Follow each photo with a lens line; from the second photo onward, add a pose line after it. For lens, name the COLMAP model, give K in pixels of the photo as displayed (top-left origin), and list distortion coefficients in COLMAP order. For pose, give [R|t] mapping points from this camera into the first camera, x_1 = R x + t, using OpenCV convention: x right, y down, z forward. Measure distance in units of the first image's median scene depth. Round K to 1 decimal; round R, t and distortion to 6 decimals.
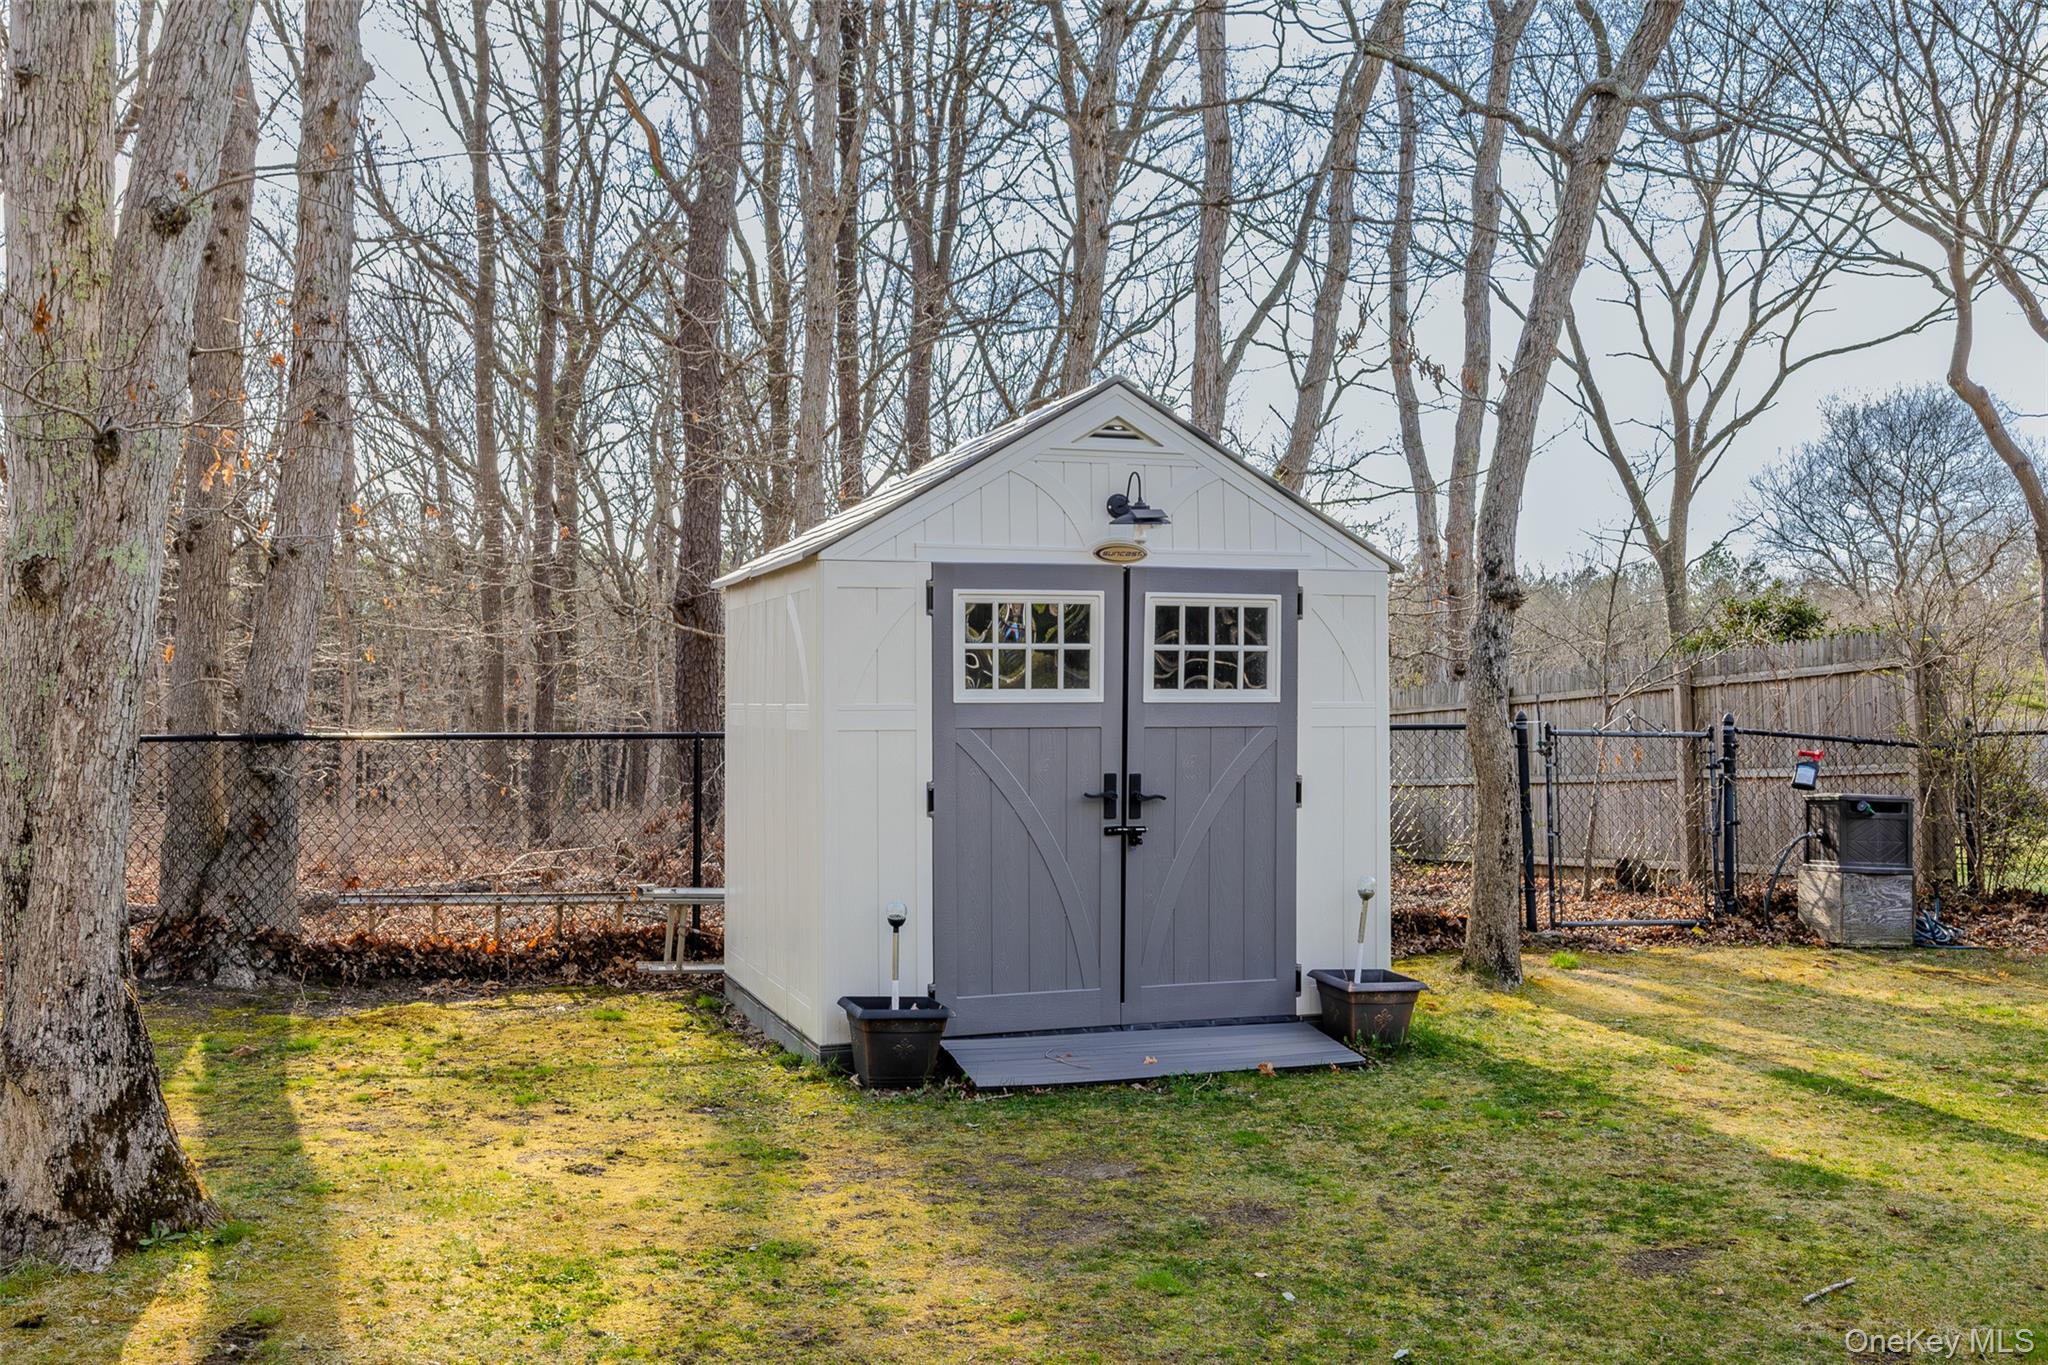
lens RADIAL K [[2014.6, 0, 1024.0], [0, 2014.6, 682.5], [0, 0, 1]] dist [-0.001746, -0.001484]
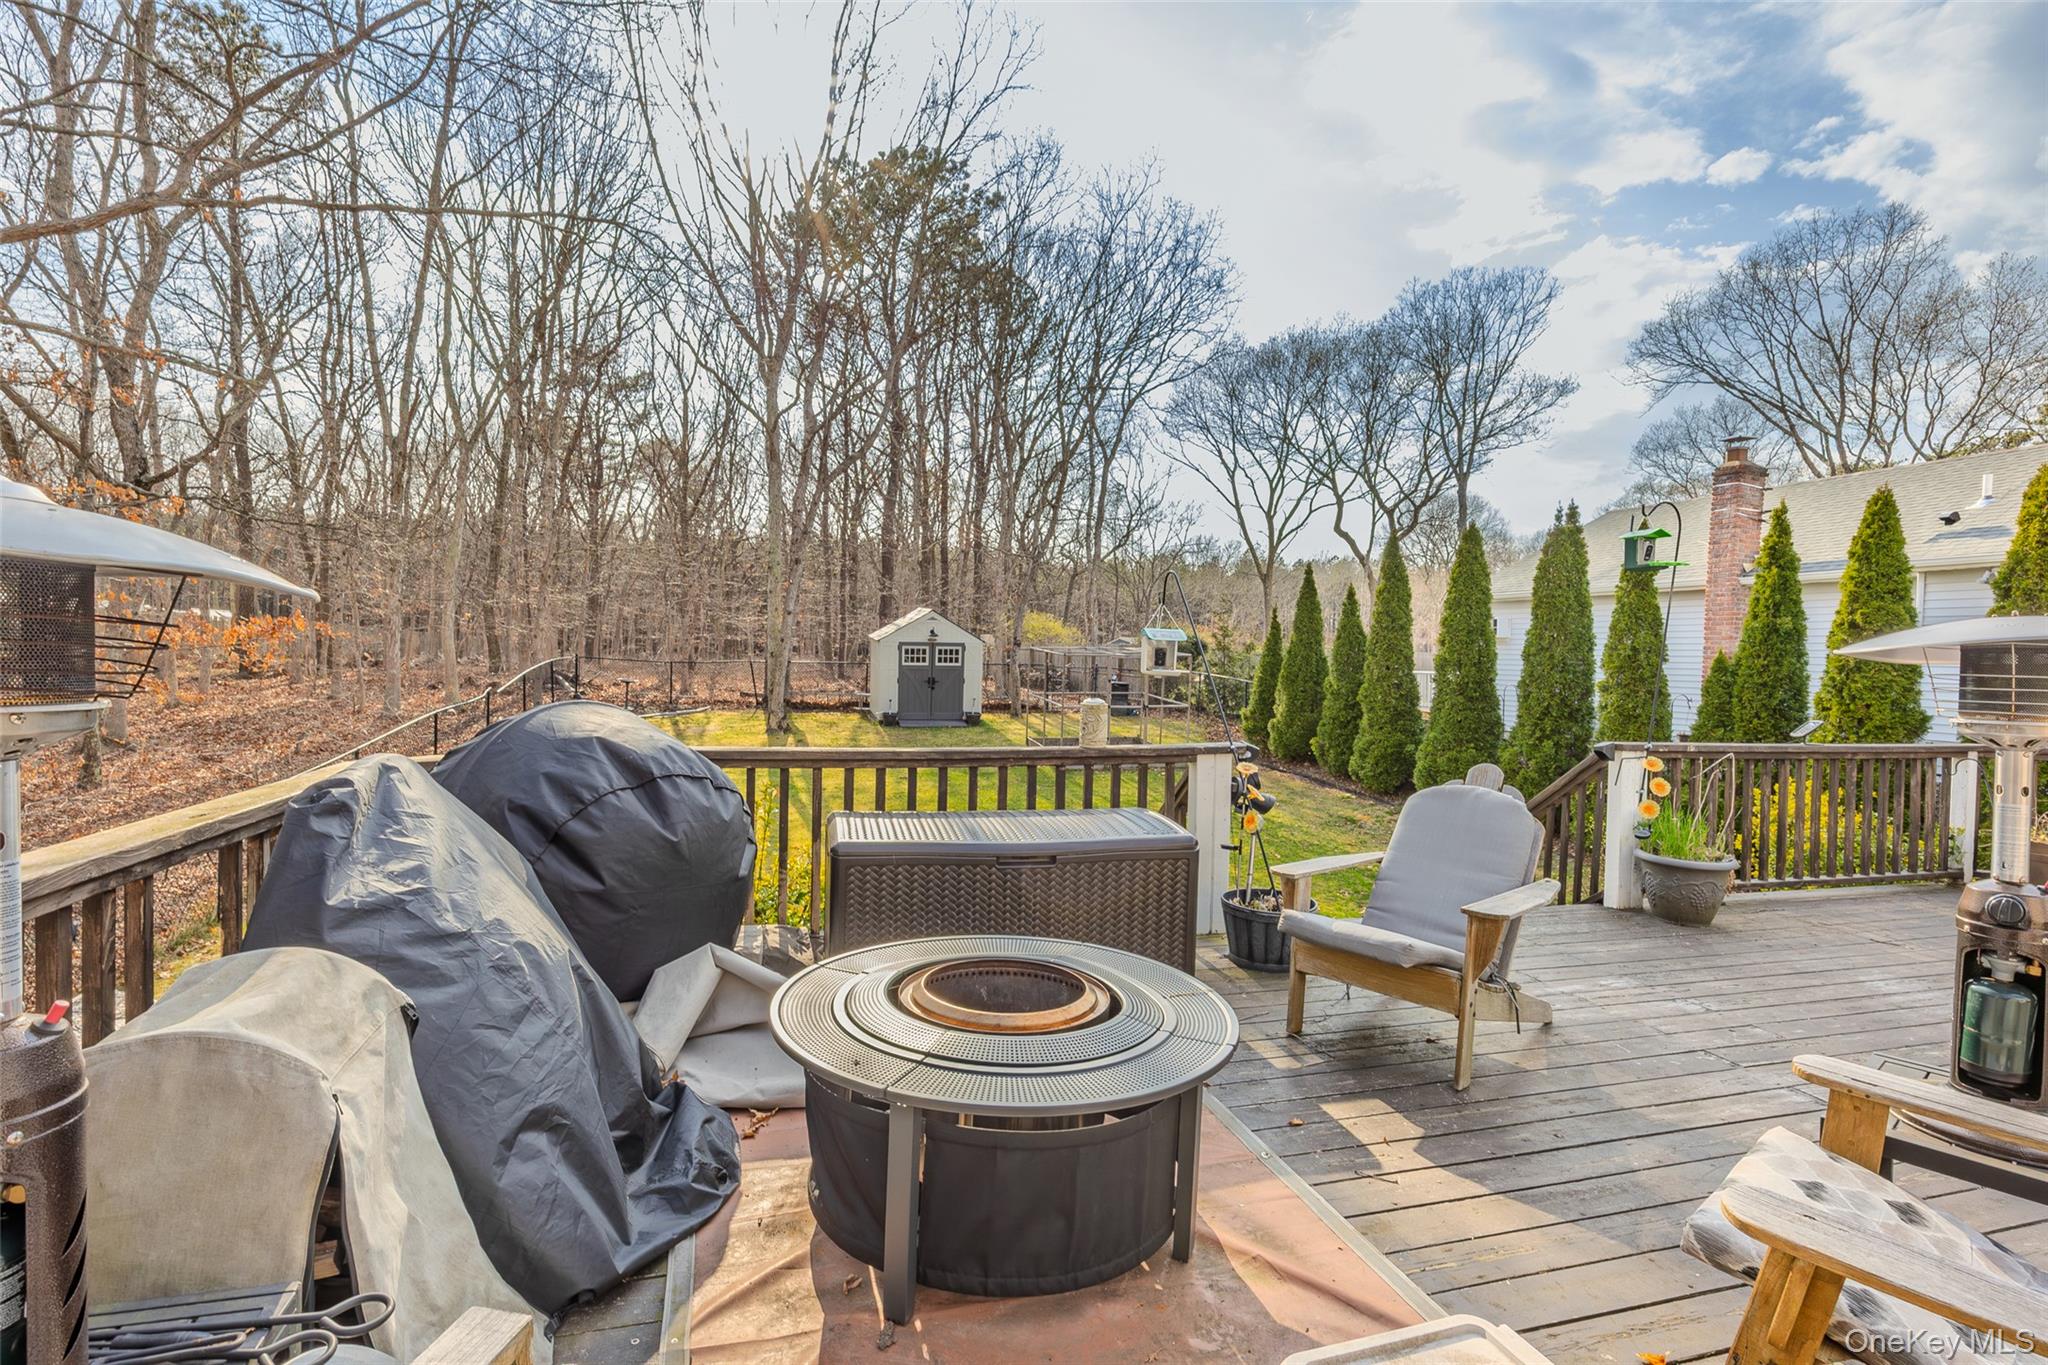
lens RADIAL K [[969.4, 0, 1024.0], [0, 969.4, 682.5], [0, 0, 1]] dist [-0.003113, -0.000198]
pose [[0.997665, 0.035492, -0.058355, 0.375880], [-0.030095, 0.995406, 0.090895, -0.159775], [0.061313, -0.088927, 0.994149, -1.404481]]
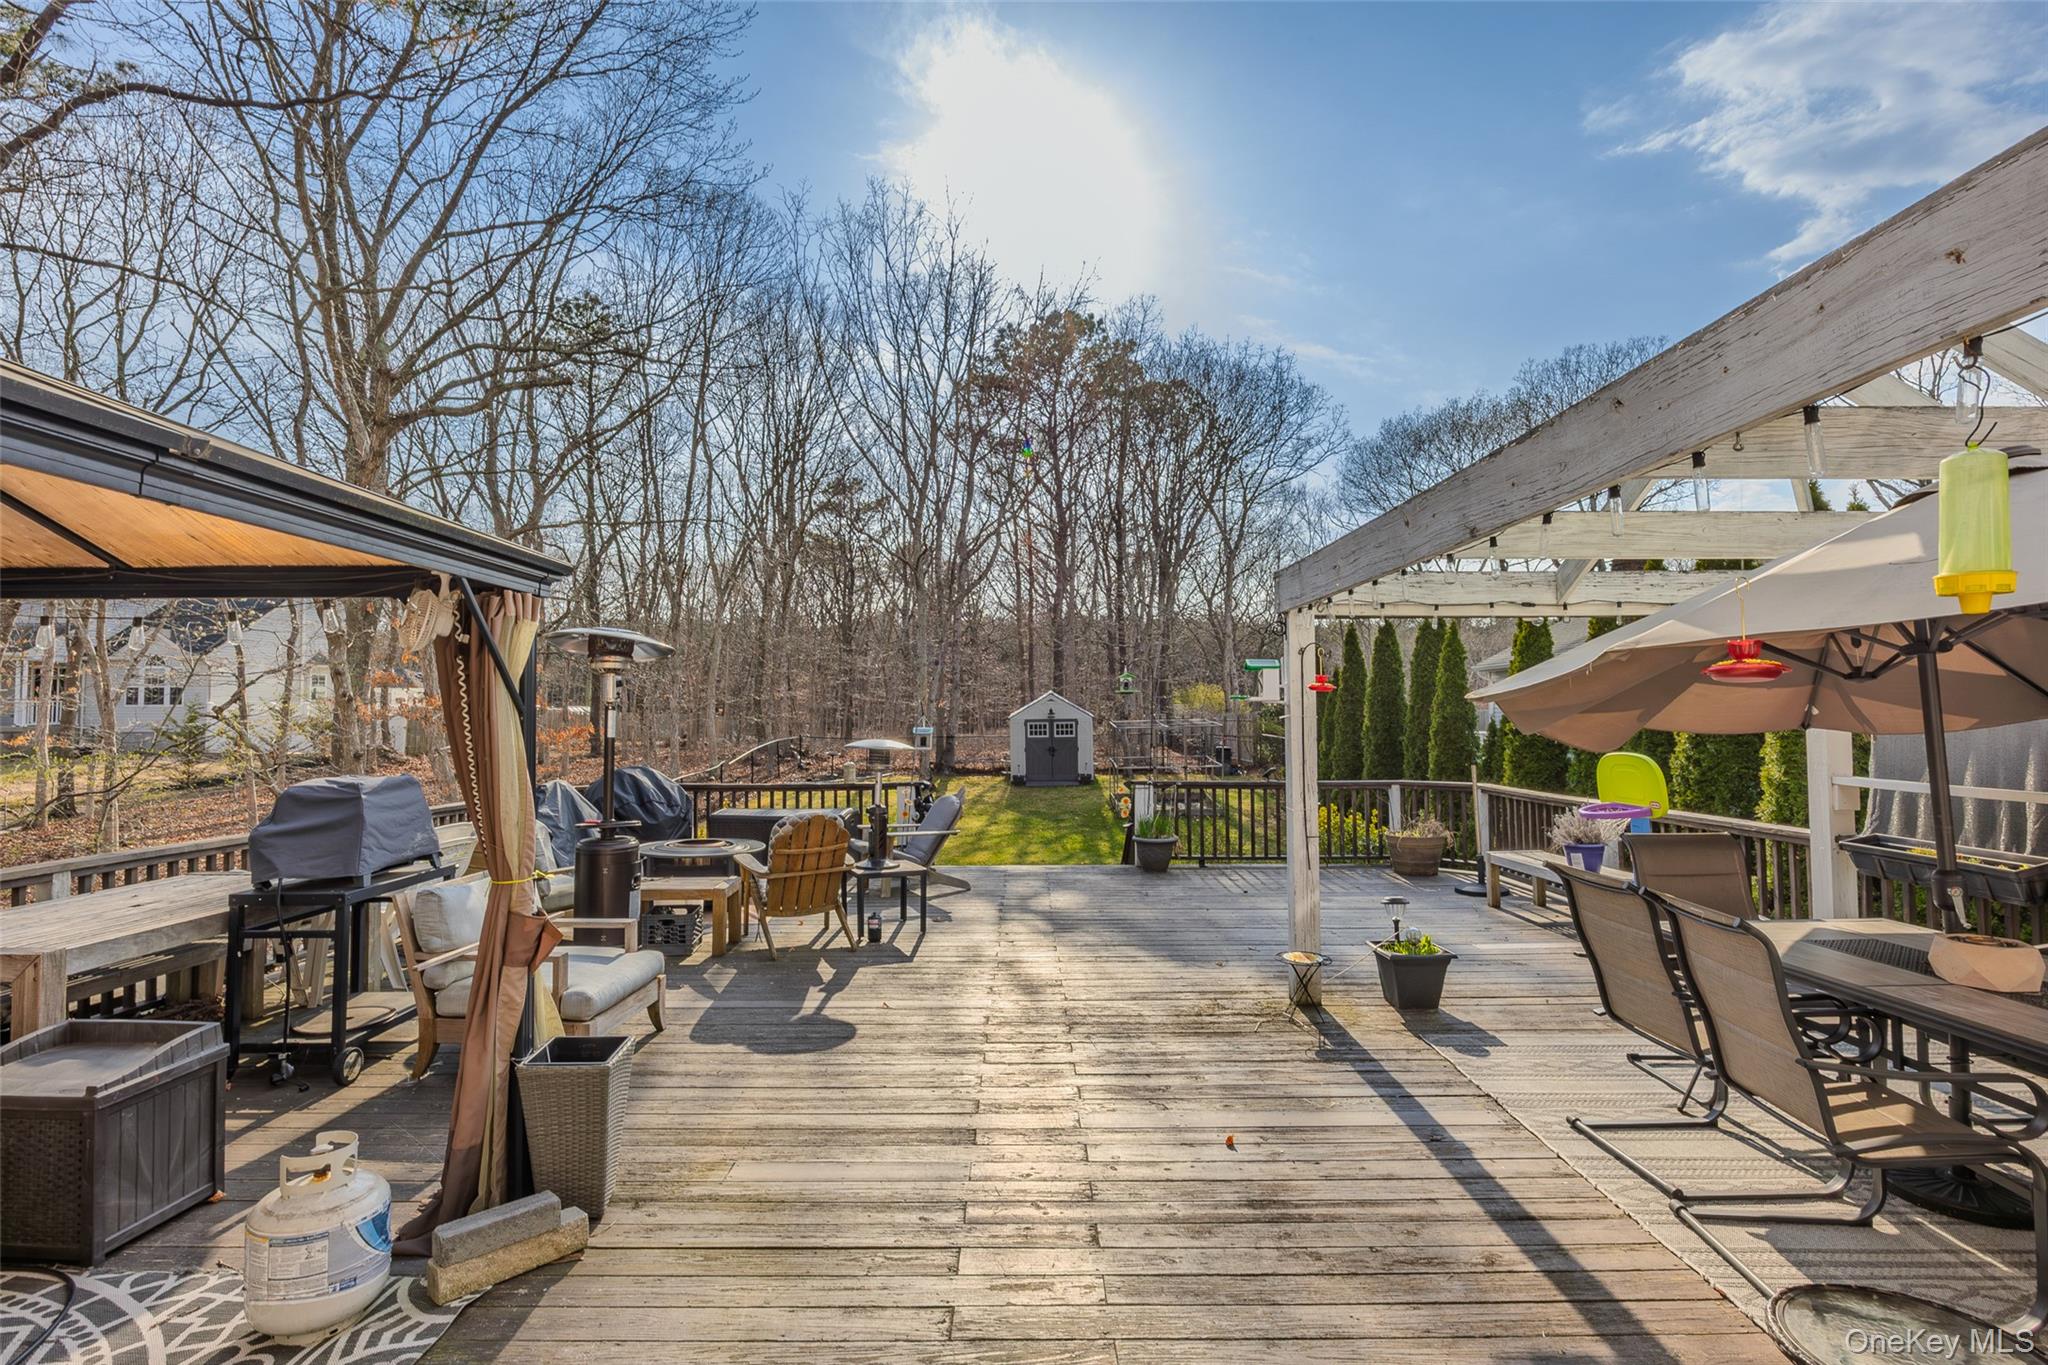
lens RADIAL K [[969.4, 0, 1024.0], [0, 969.4, 682.5], [0, 0, 1]] dist [-0.003113, -0.000198]
pose [[0.948067, -0.006553, -0.318003, 0.843731], [0.013606, 0.999708, 0.019962, -0.204261], [0.317779, -0.023252, 0.947880, -1.872244]]
